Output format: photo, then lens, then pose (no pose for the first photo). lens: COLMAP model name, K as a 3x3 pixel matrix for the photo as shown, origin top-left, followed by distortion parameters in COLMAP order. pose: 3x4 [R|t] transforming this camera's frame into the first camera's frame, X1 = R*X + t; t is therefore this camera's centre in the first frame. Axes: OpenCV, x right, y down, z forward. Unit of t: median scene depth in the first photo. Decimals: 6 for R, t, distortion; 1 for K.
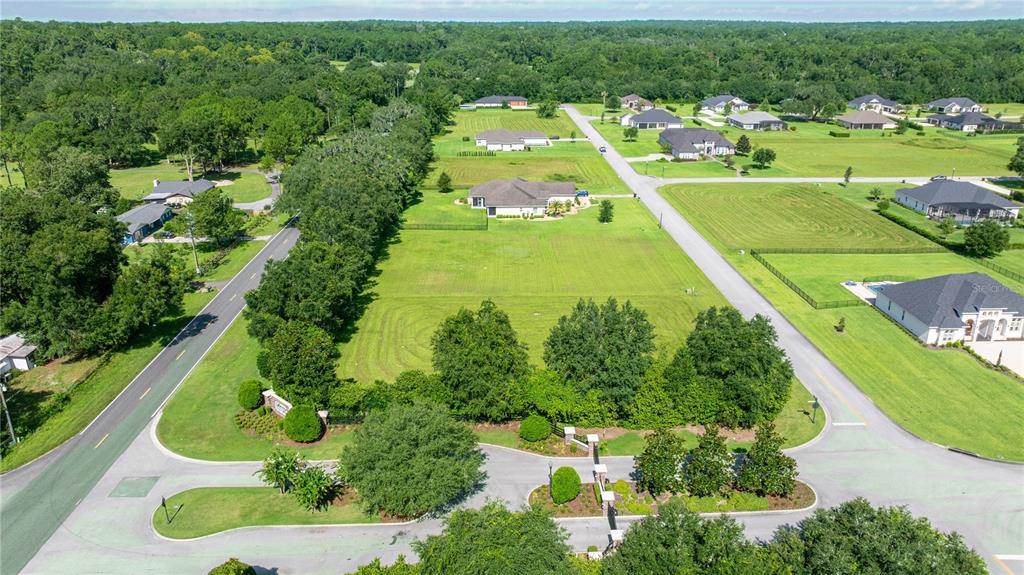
lens RADIAL K [[719.8, 0, 515.7], [0, 719.8, 287.6], [0, 0, 1]] dist [-0.031228, 0.033606]
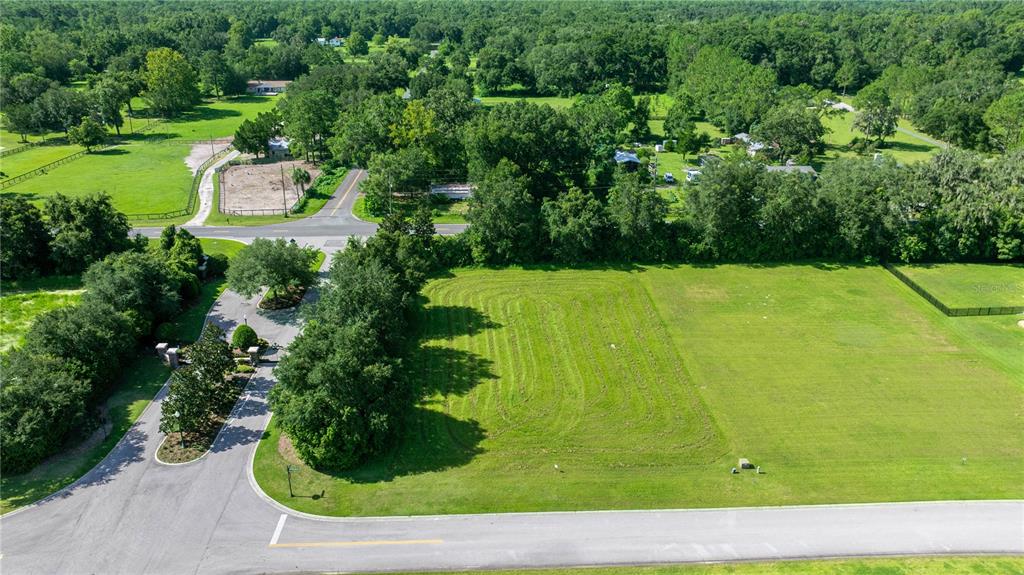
lens RADIAL K [[719.8, 0, 515.7], [0, 719.8, 287.6], [0, 0, 1]] dist [-0.031228, 0.033606]
pose [[0.012996, 0.386471, -0.922210, 0.510613], [-0.348134, 0.866333, 0.358149, -0.186419], [0.937355, 0.316398, 0.145802, 0.496733]]
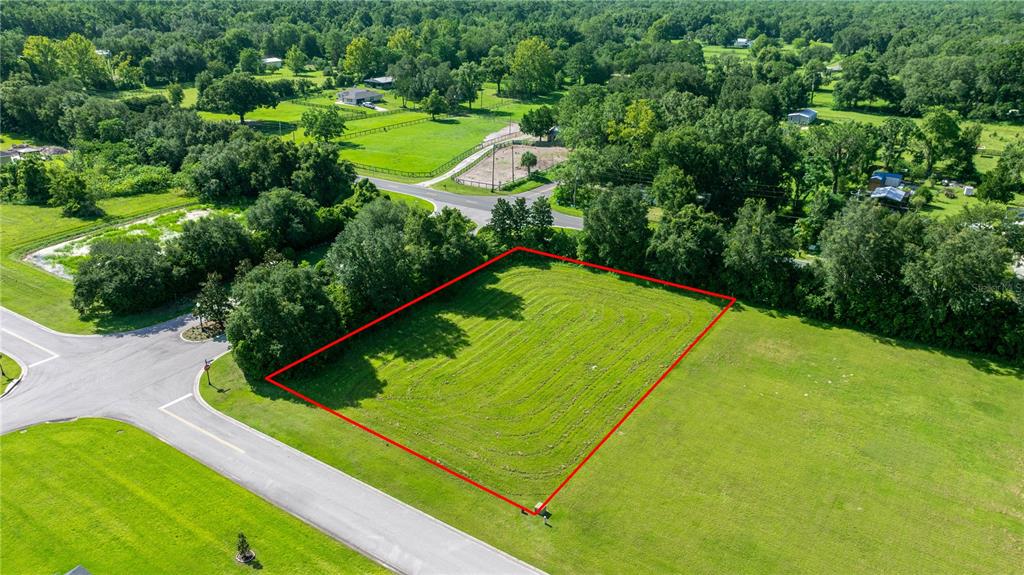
lens RADIAL K [[719.8, 0, 515.7], [0, 719.8, 287.6], [0, 0, 1]] dist [-0.031228, 0.033606]
pose [[-0.577416, 0.313665, -0.753794, 0.423827], [-0.287963, 0.785685, 0.547519, -0.287925], [0.763982, 0.533211, -0.363343, 0.776346]]
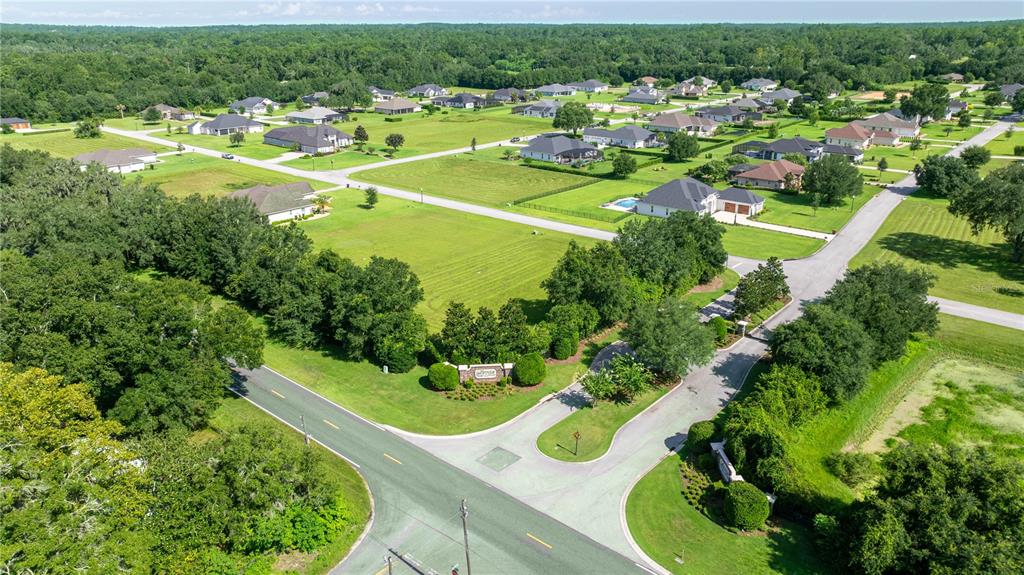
lens RADIAL K [[719.8, 0, 515.7], [0, 719.8, 287.6], [0, 0, 1]] dist [-0.031228, 0.033606]
pose [[0.684032, -0.255402, 0.683279, -0.487505], [0.258800, 0.960738, 0.100027, -0.027345], [-0.681999, 0.108411, 0.723274, 0.076048]]
